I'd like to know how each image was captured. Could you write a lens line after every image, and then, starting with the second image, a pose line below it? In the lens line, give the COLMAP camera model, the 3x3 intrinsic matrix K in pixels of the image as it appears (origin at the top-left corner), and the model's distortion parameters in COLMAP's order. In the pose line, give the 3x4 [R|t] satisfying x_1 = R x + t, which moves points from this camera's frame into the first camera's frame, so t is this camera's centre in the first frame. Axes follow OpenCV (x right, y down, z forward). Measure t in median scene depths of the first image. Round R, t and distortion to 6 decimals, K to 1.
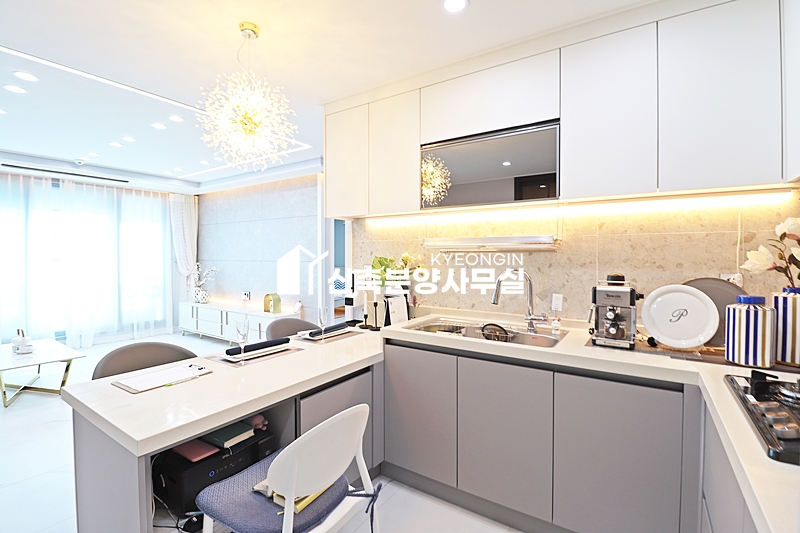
lens RADIAL K [[371.7, 0, 402.4], [0, 371.7, 262.9], [0, 0, 1]] dist [-0.000871, -0.005718]
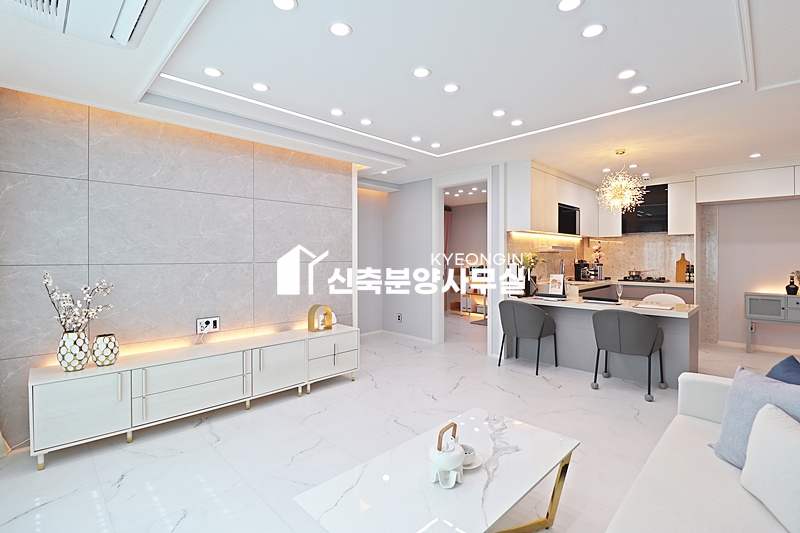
lens RADIAL K [[371.7, 0, 404.6], [0, 371.7, 259.8], [0, 0, 1]] dist [-0.000871, -0.005718]
pose [[0.190974, -0.016819, 0.981451, -0.942772], [0.011708, 0.999821, 0.014856, -0.016115], [-0.981525, 0.008654, 0.191137, 0.615670]]
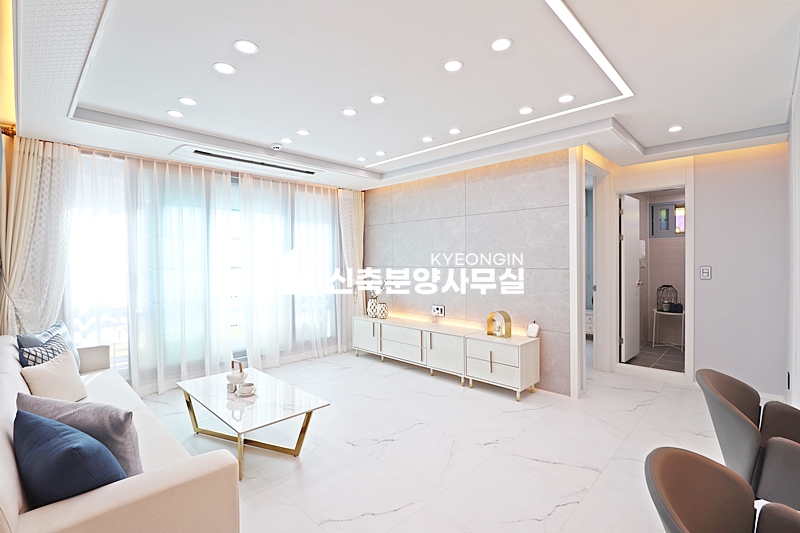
lens RADIAL K [[371.7, 0, 403.7], [0, 371.7, 266.9], [0, 0, 1]] dist [-0.000871, -0.005718]
pose [[0.984873, -0.005394, -0.173194, -0.365908], [0.005581, 0.999984, 0.000594, -0.008063], [0.173188, -0.001551, 0.984888, 0.198871]]
